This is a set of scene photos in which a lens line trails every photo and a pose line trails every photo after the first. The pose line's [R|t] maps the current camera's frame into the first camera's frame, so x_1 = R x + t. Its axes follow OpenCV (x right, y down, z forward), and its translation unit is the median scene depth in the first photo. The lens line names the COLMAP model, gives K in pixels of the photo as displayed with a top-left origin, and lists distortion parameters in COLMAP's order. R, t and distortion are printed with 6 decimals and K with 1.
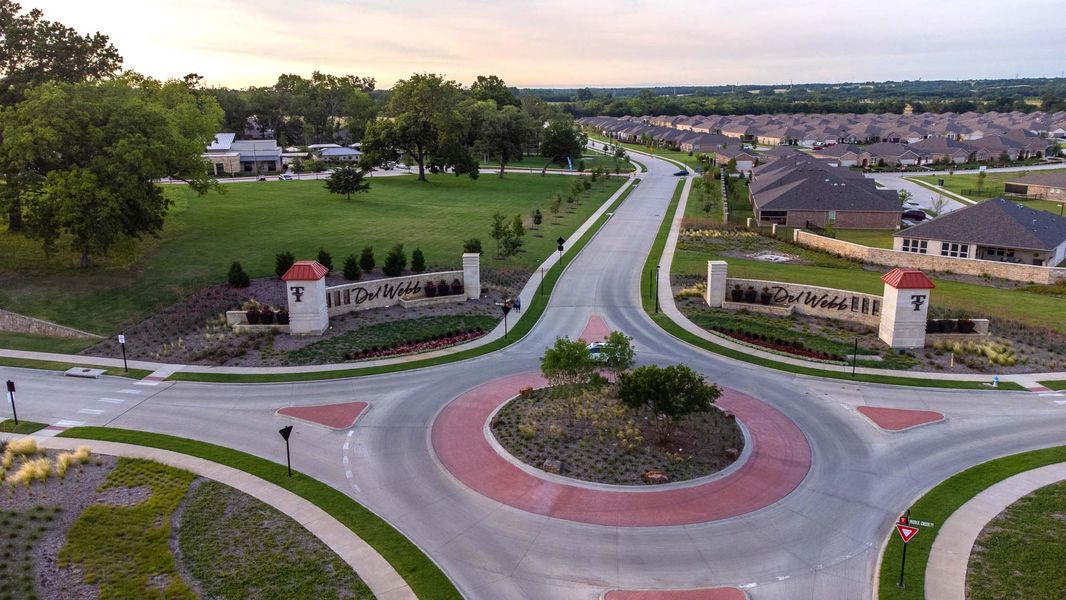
lens RADIAL K [[780.9, 0, 533.0], [0, 780.9, 300.0], [0, 0, 1]] dist [0.031759, 0.022563]
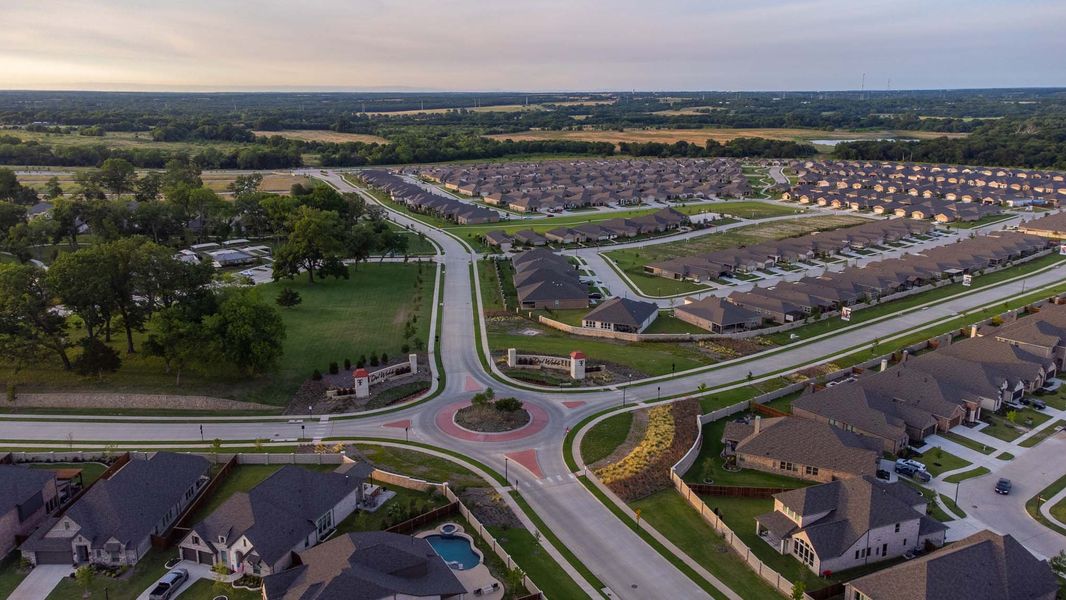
lens RADIAL K [[780.9, 0, 533.0], [0, 780.9, 300.0], [0, 0, 1]] dist [0.031759, 0.022563]
pose [[0.950687, -0.073933, 0.301210, -0.474457], [0.074377, 0.997180, 0.010009, -0.241955], [-0.301101, 0.012888, 0.953505, -1.515025]]
